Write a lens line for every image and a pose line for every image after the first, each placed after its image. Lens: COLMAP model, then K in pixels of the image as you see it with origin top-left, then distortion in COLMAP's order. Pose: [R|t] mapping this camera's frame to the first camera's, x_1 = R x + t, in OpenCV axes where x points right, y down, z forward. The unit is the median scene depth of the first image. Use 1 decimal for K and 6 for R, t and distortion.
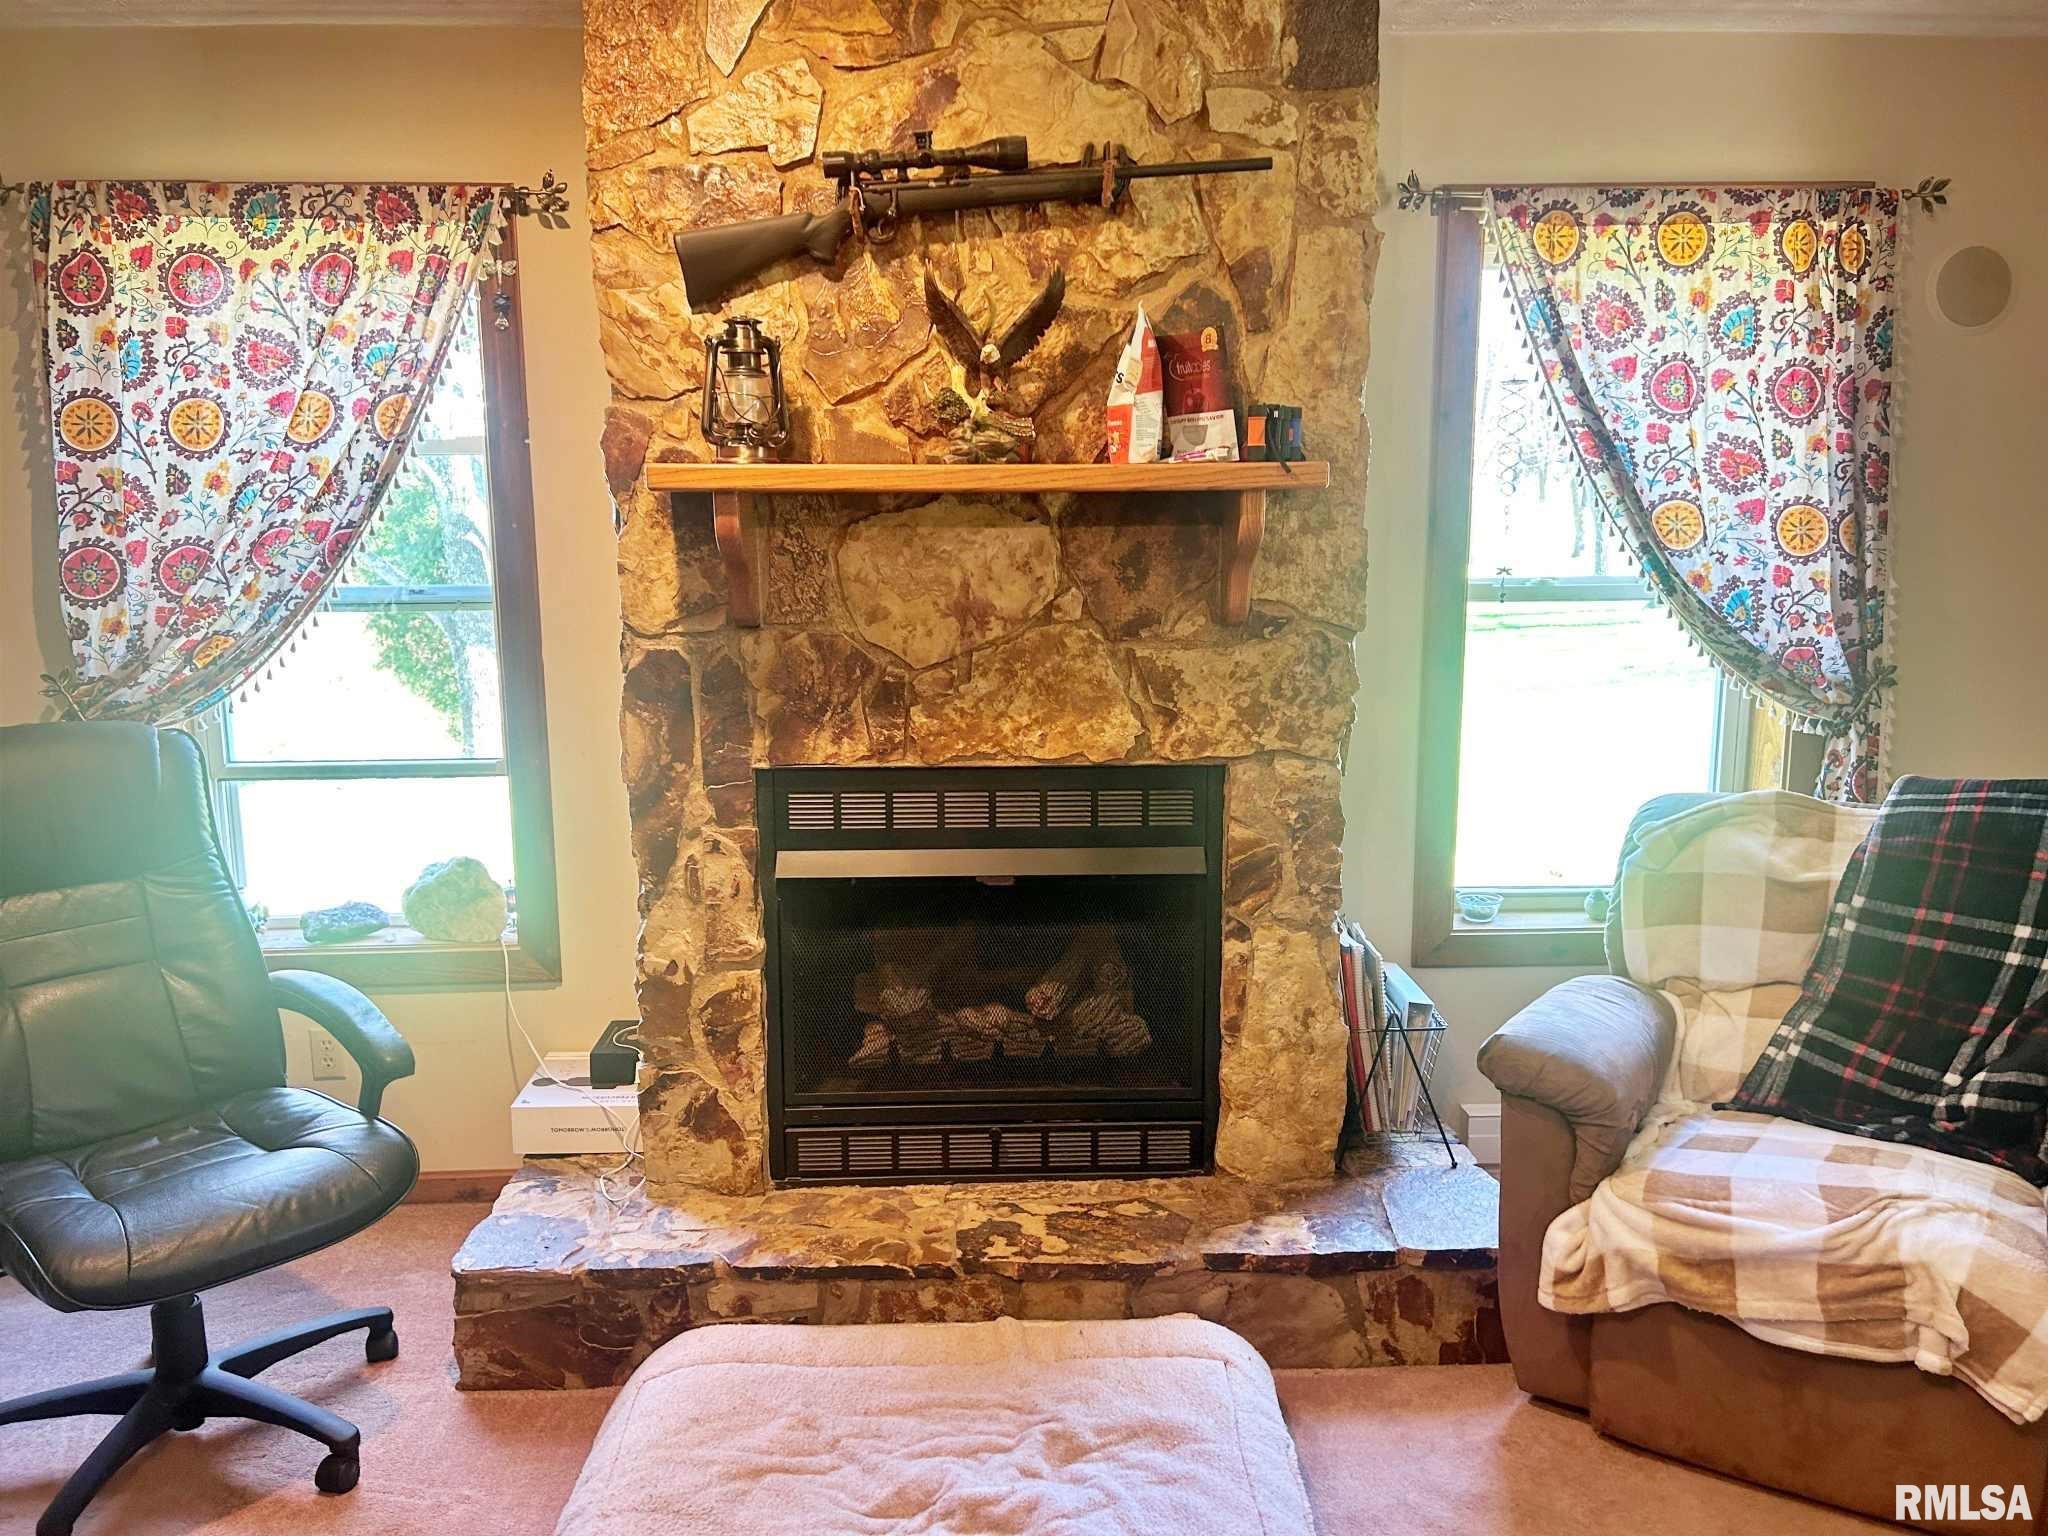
lens RADIAL K [[1507.9, 0, 1039.0], [0, 1507.9, 770.2], [0, 0, 1]] dist [0.066626, -0.069286]
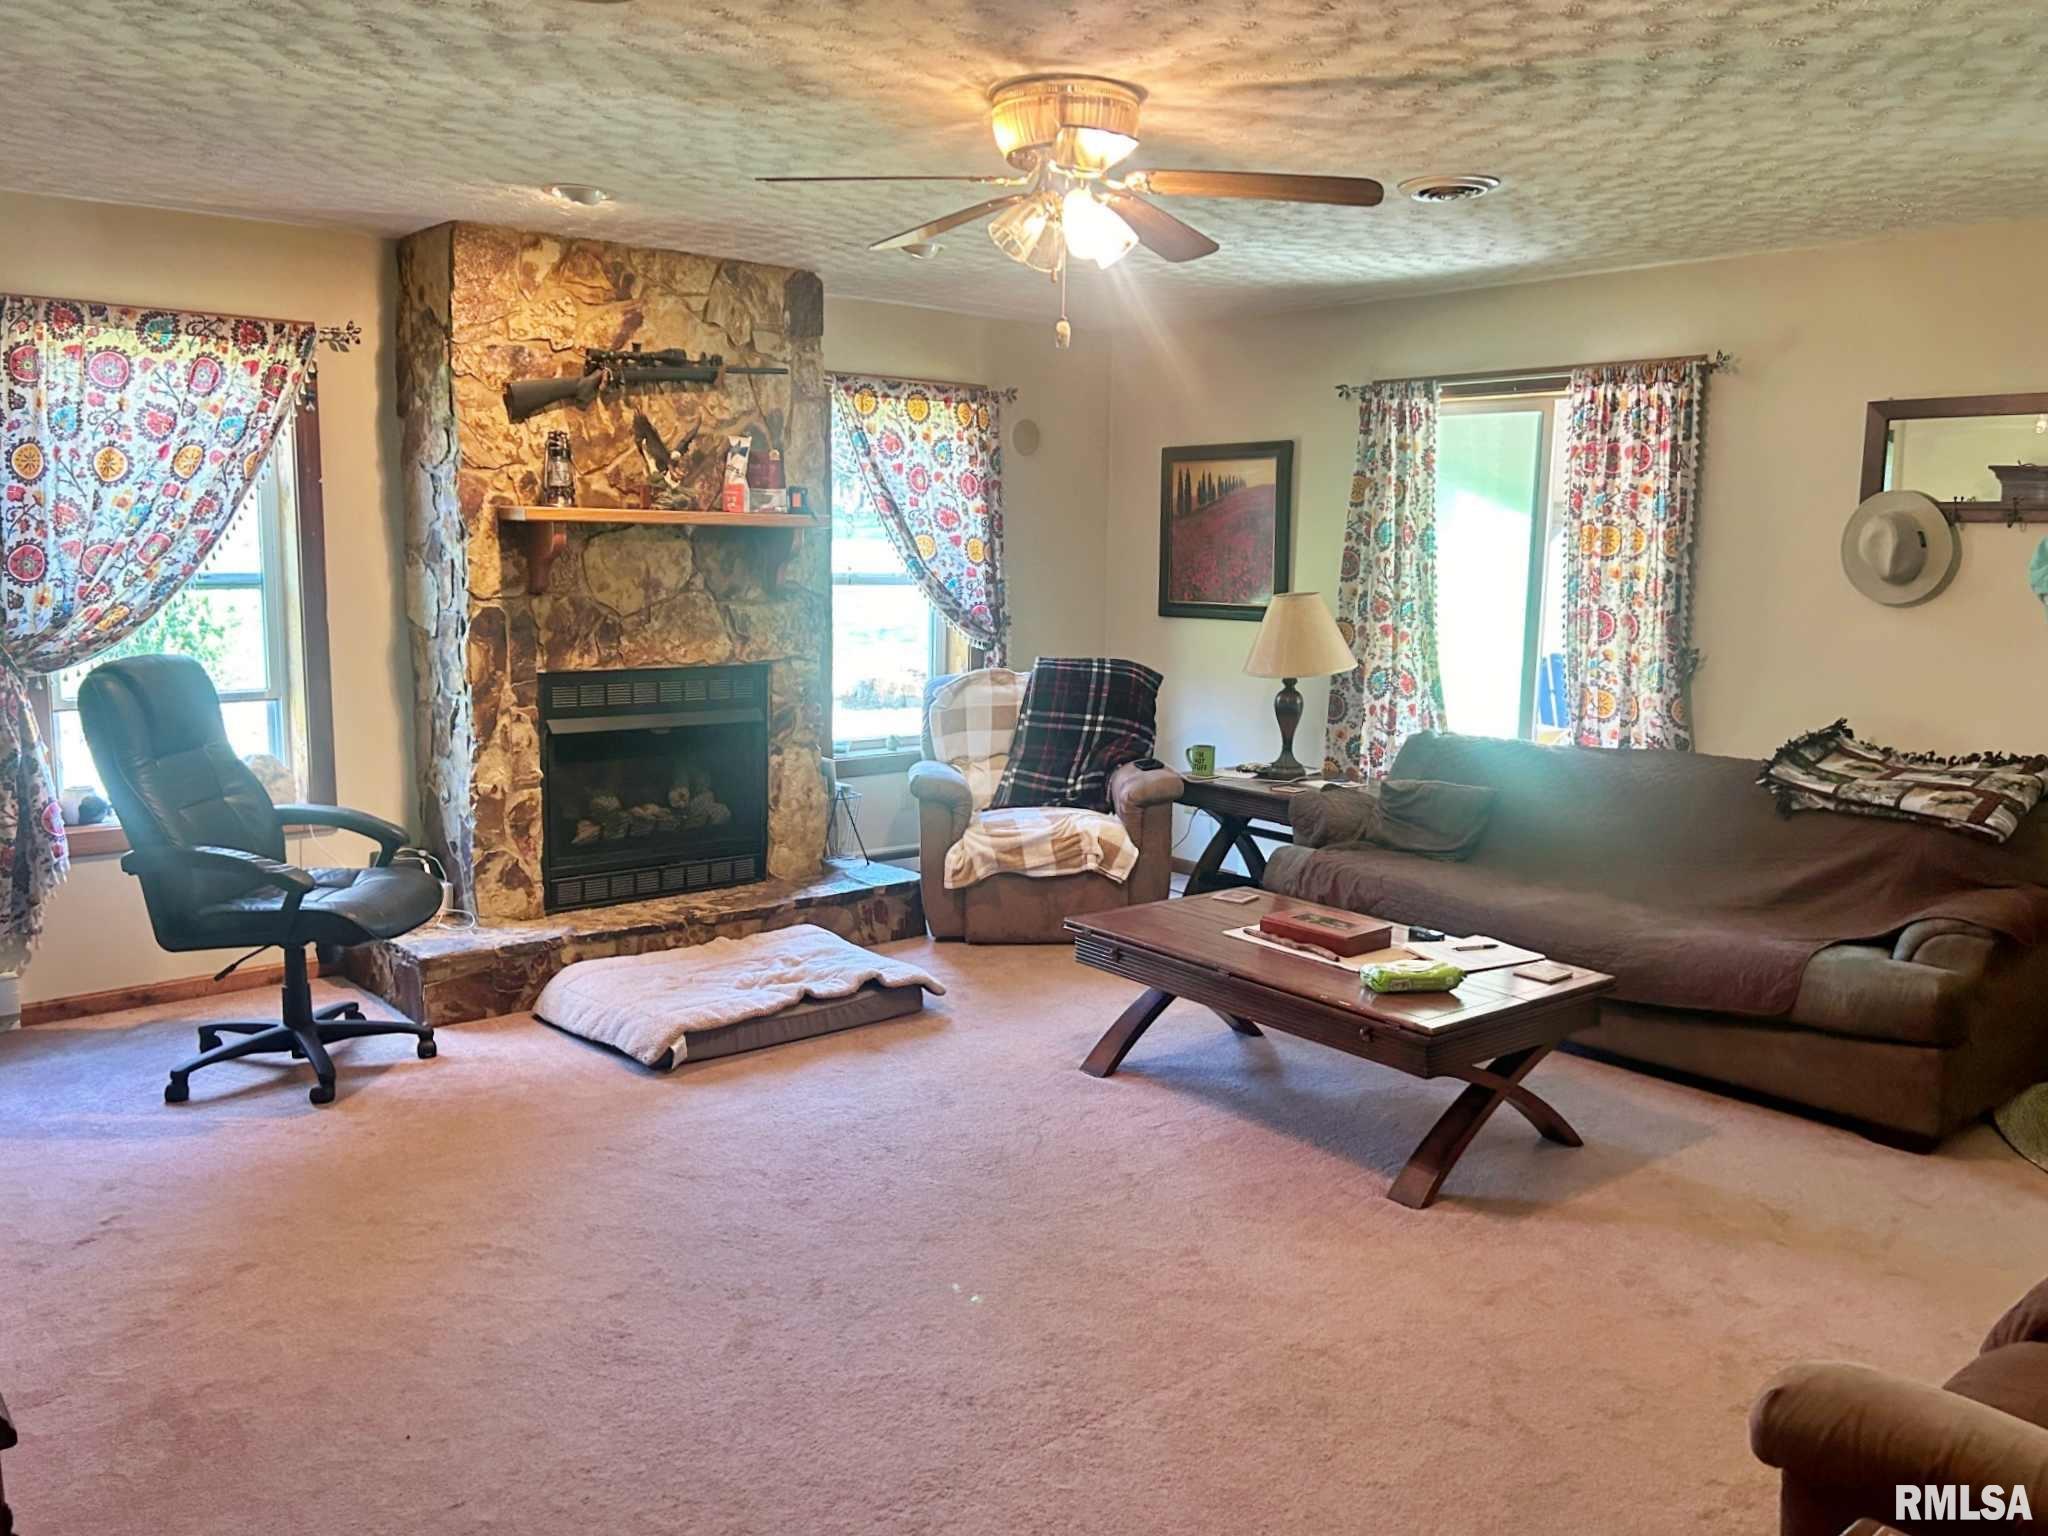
lens RADIAL K [[1557.5, 0, 1033.7], [0, 1557.5, 754.9], [0, 0, 1]] dist [0.052019, -0.066479]
pose [[0.786021, -0.067201, 0.614537, -0.869189], [0.079660, 0.996797, 0.007112, 0.128445], [-0.613046, 0.043364, 0.788856, -0.816398]]
